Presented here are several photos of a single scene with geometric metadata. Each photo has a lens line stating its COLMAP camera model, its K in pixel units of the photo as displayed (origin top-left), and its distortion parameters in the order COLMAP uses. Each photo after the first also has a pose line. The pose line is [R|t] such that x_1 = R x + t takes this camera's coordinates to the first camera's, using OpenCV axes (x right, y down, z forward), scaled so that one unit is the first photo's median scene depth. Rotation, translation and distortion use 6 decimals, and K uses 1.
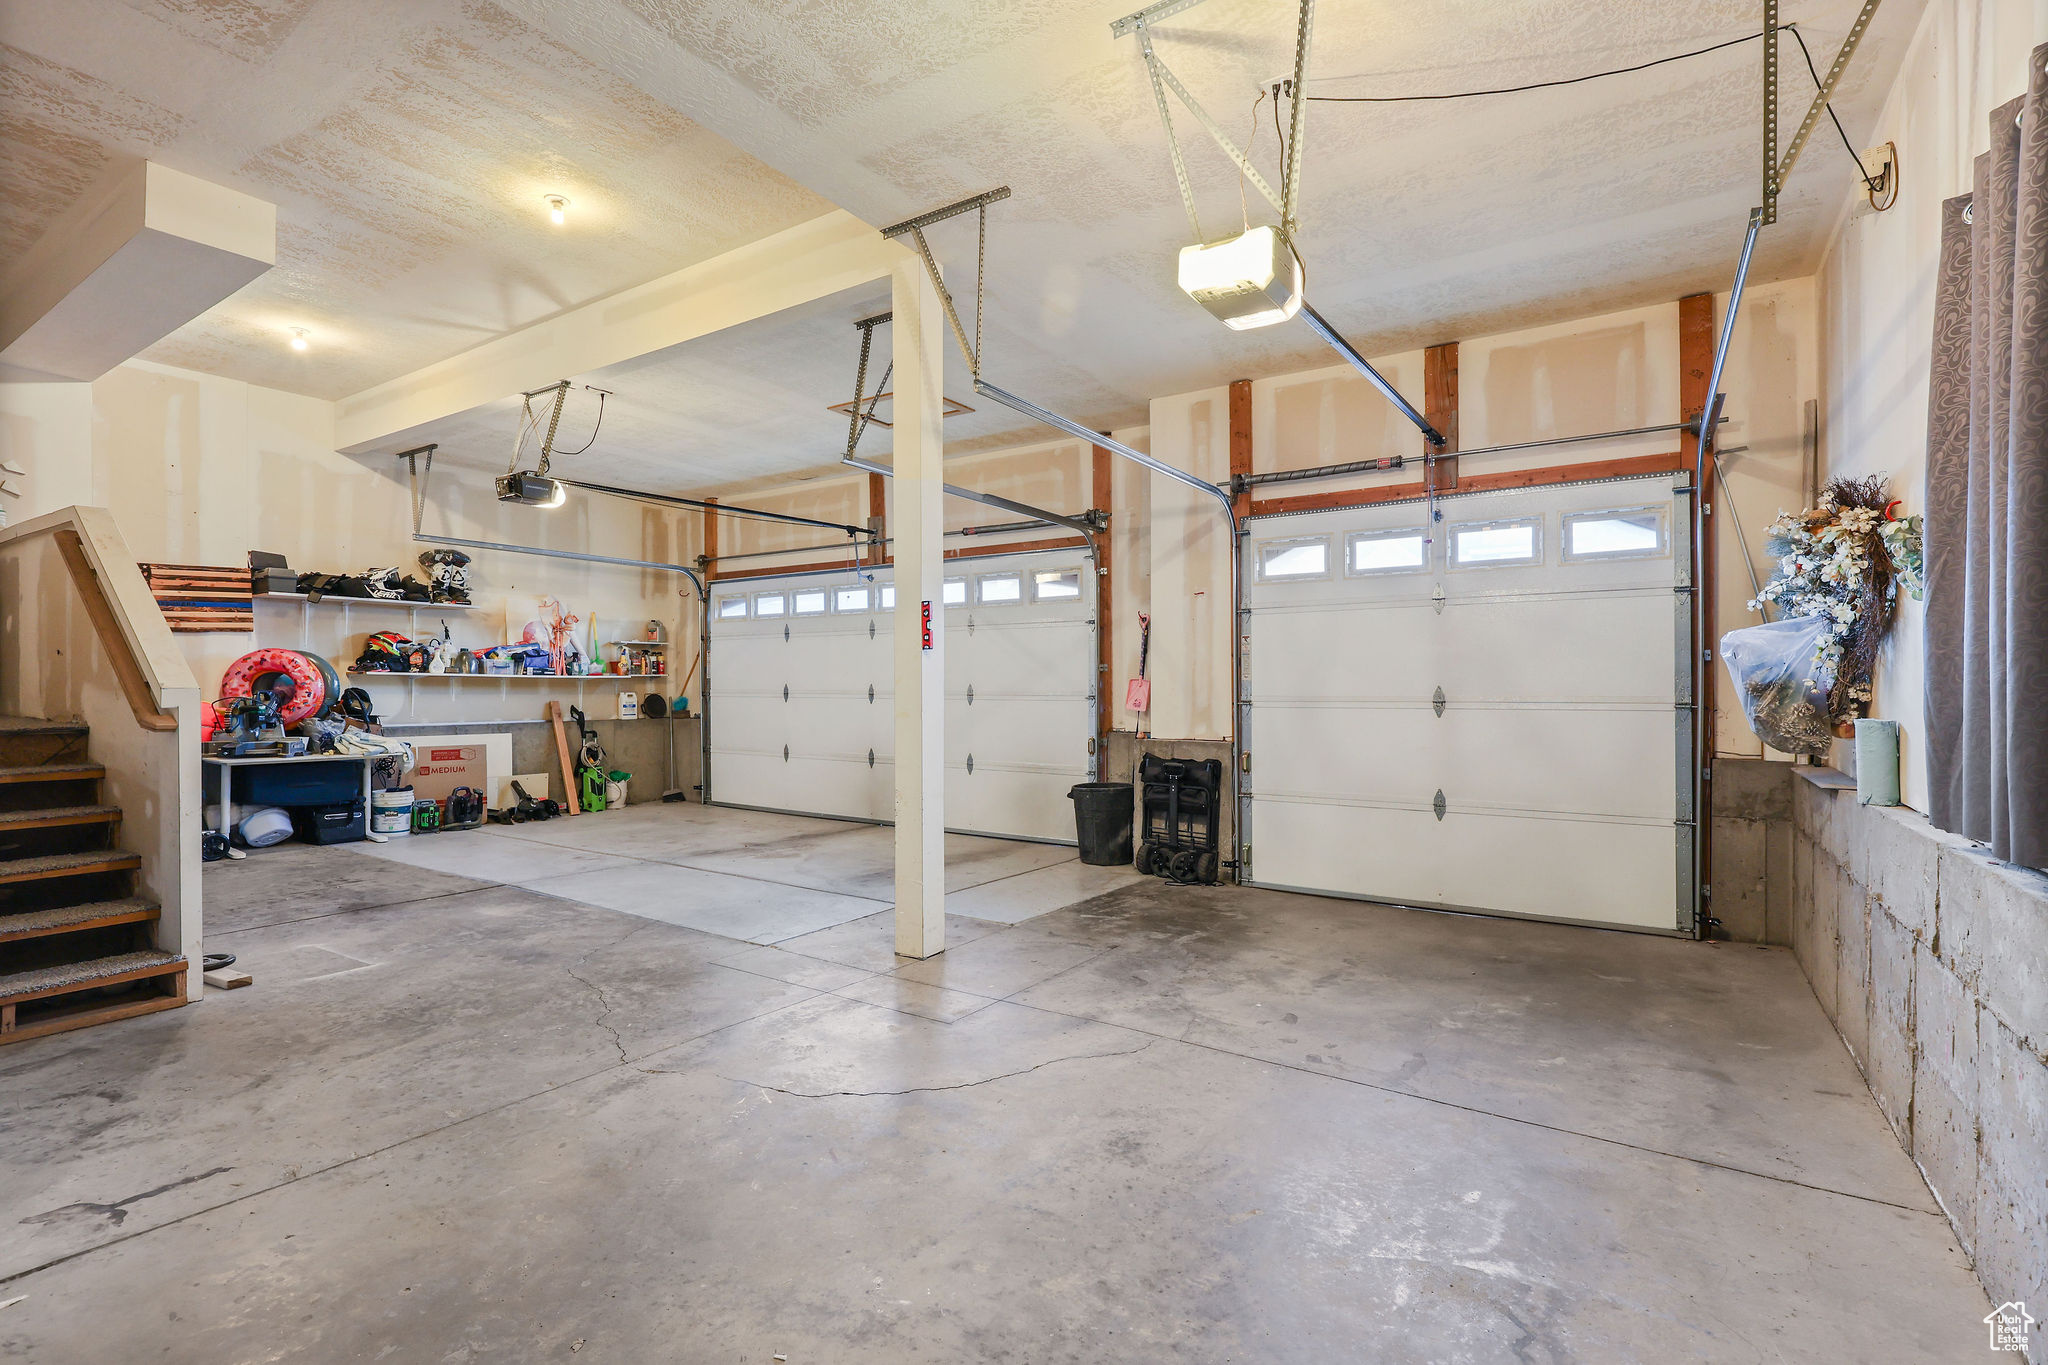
lens RADIAL K [[951.0, 0, 1024.0], [0, 951.0, 682.5], [0, 0, 1]] dist [-0.001031, -0.000365]
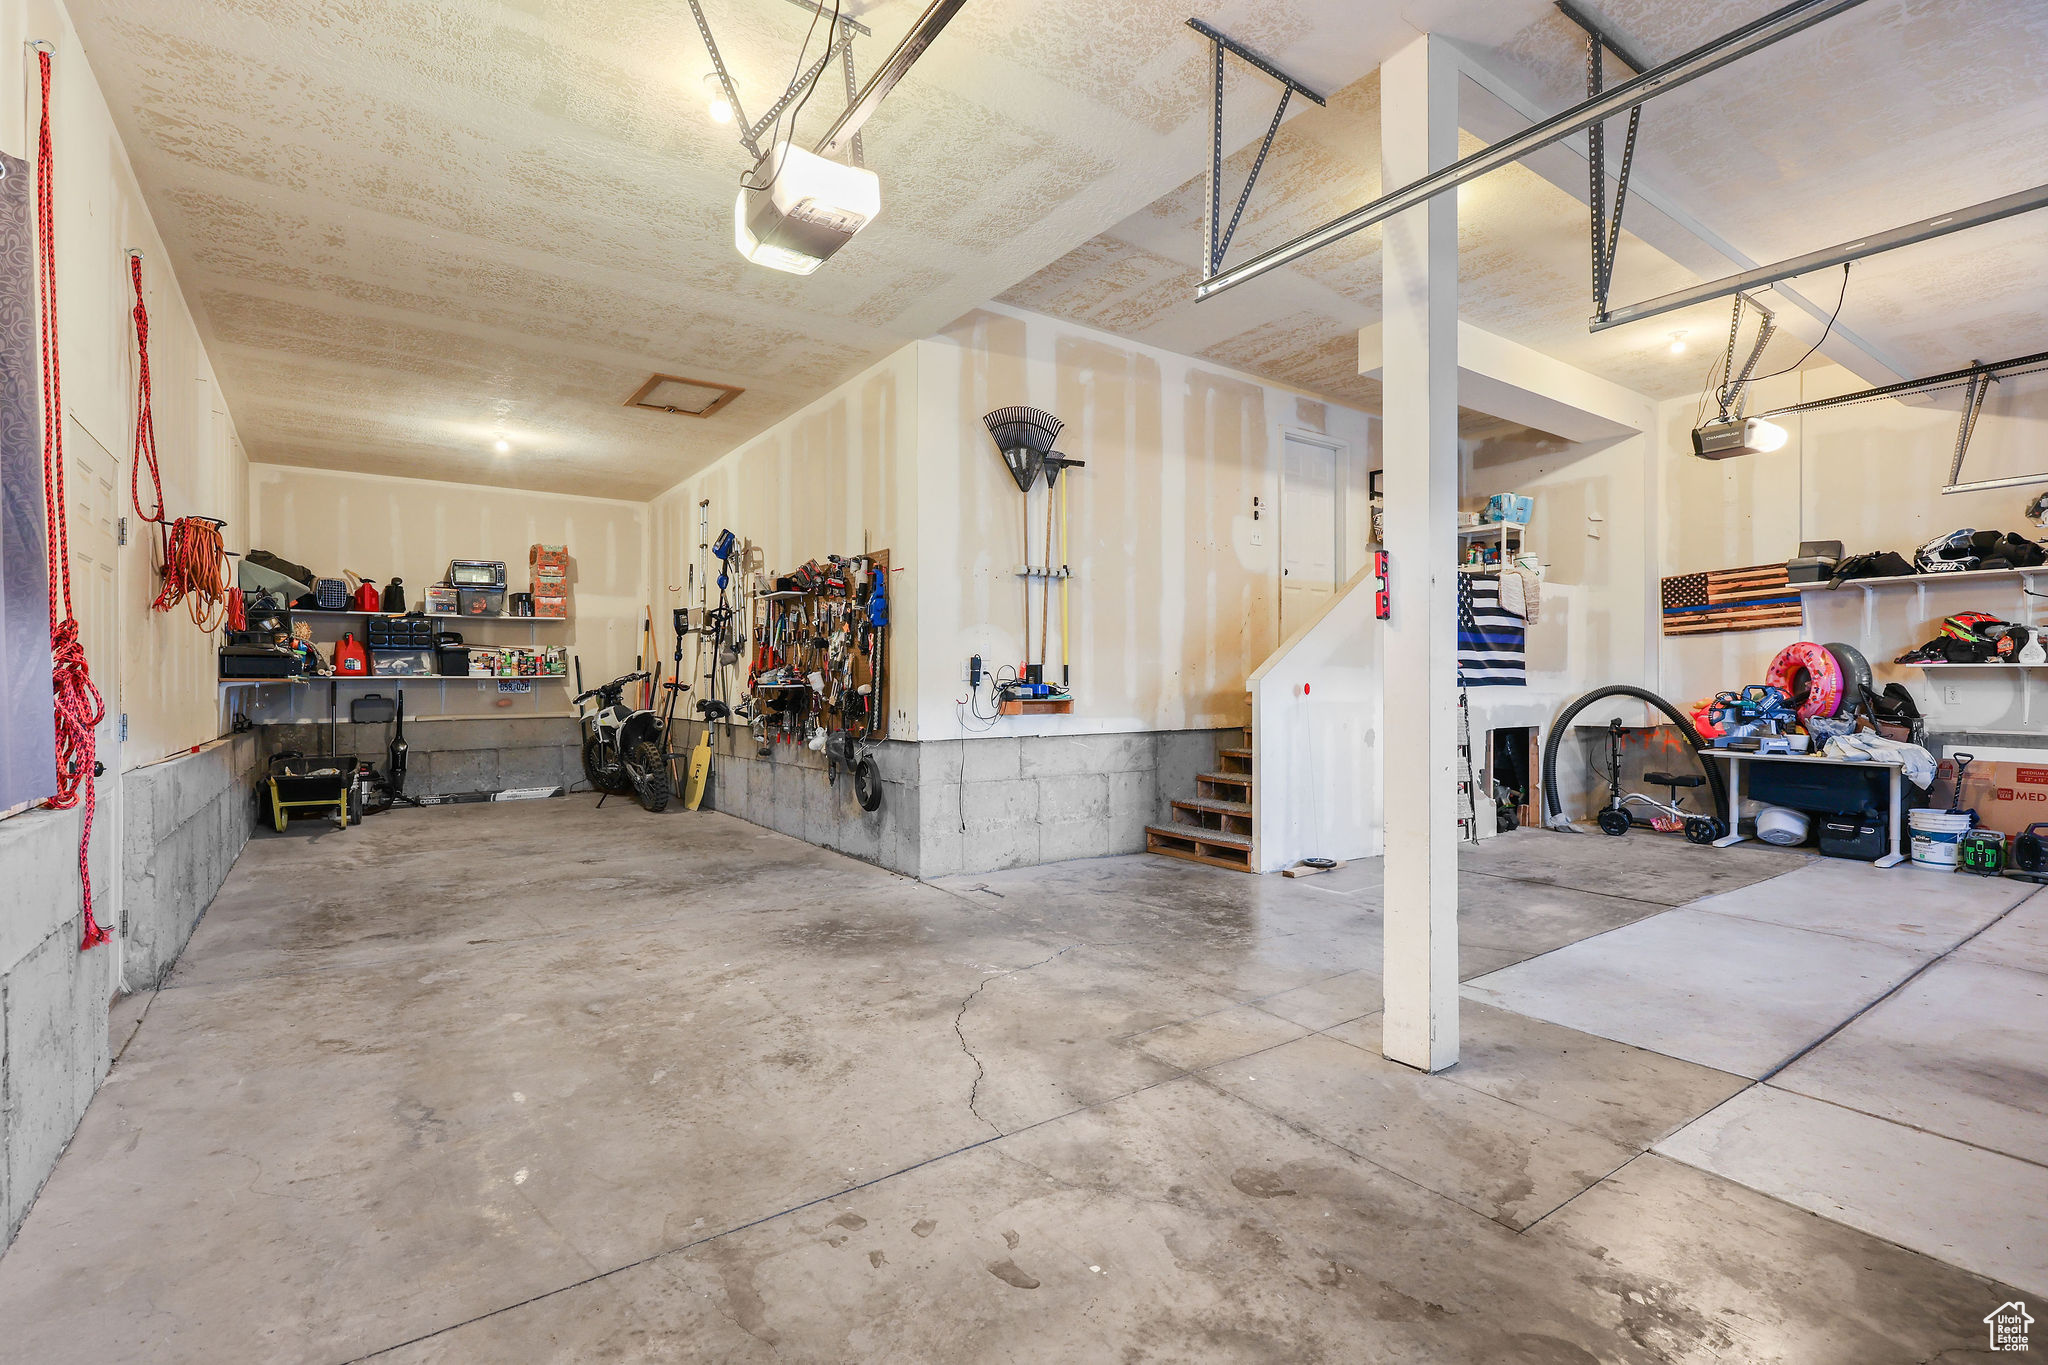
lens RADIAL K [[918.1, 0, 980.0], [0, 918.1, 685.8], [0, 0, 1]] dist [0.000590, 0.000348]
pose [[-0.376365, -0.001359, -0.926471, 0.675627], [-0.000048, 0.999999, -0.001447, 0.016873], [0.926472, -0.000500, -0.376364, 1.033237]]
